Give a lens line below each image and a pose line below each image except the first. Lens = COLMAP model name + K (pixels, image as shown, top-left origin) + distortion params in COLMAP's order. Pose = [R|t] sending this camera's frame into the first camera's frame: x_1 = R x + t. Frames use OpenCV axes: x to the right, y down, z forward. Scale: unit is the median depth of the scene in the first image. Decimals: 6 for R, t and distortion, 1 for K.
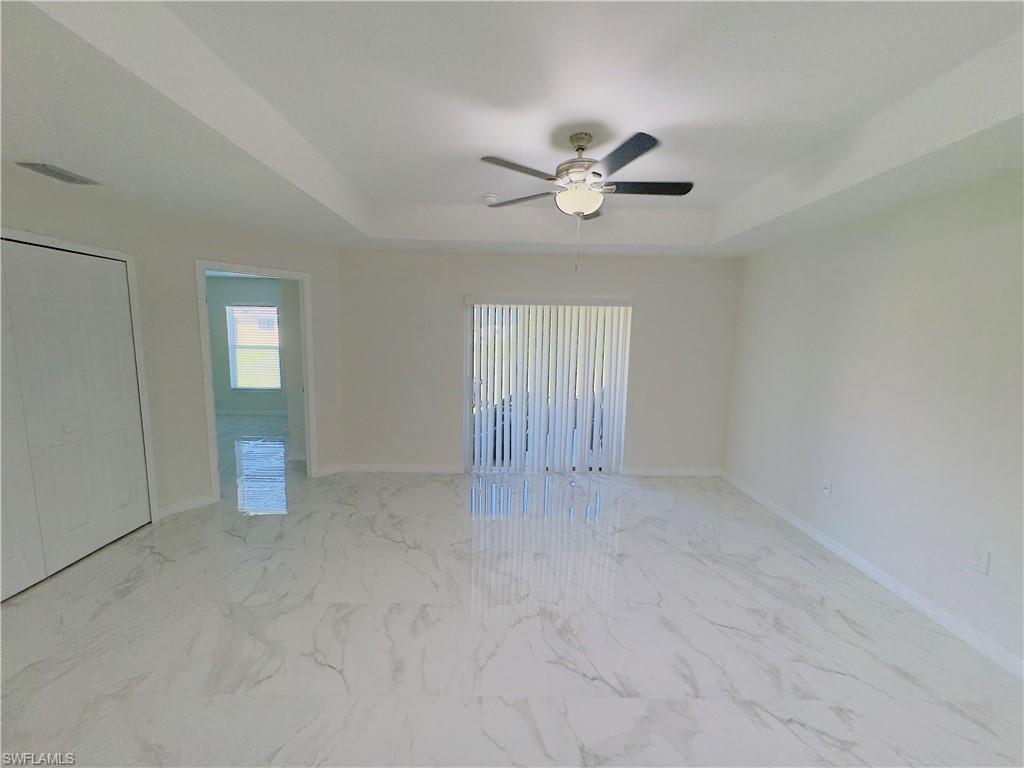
lens RADIAL K [[408.2, 0, 513.1], [0, 408.2, 380.9], [0, 0, 1]] dist [-0.001769, -0.000141]
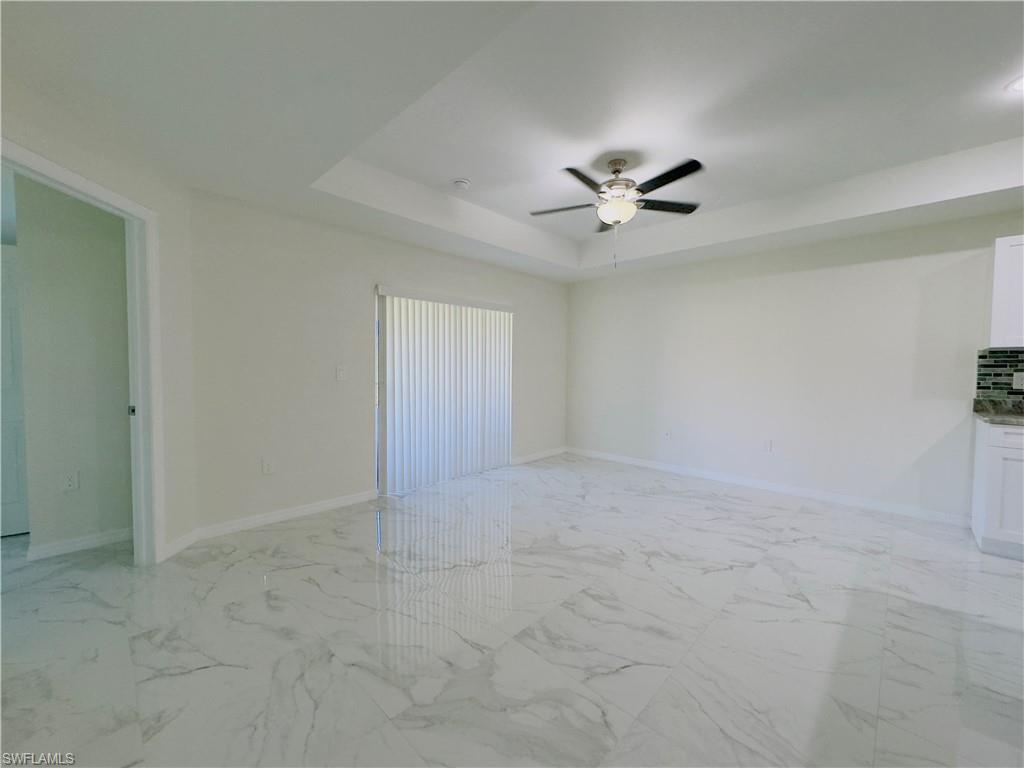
lens RADIAL K [[408.2, 0, 510.5], [0, 408.2, 380.4], [0, 0, 1]] dist [-0.001769, -0.000141]
pose [[0.705378, -0.036772, 0.707877, -0.811709], [0.087216, 0.995568, -0.035192, 0.068061], [-0.703445, 0.086562, 0.705458, 0.337994]]
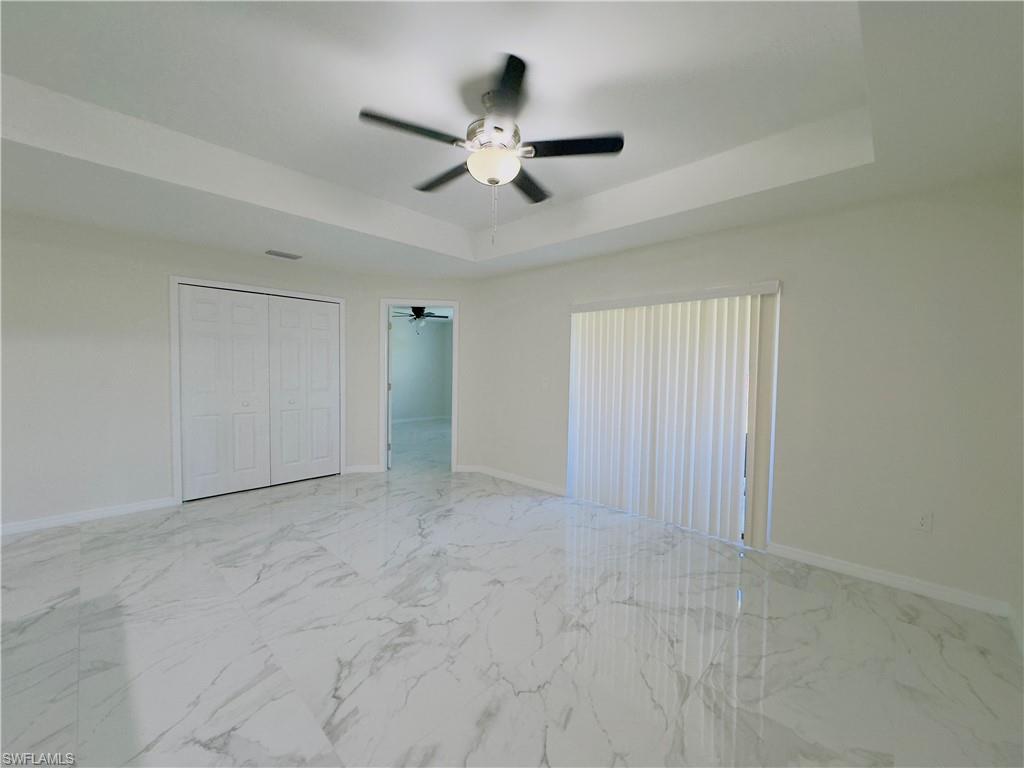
lens RADIAL K [[408.2, 0, 510.6], [0, 408.2, 378.8], [0, 0, 1]] dist [-0.001769, -0.000141]
pose [[0.713729, 0.007926, -0.700377, 0.689142], [-0.085273, 0.993481, -0.075656, 0.068437], [0.695212, 0.113722, 0.709752, 0.377348]]
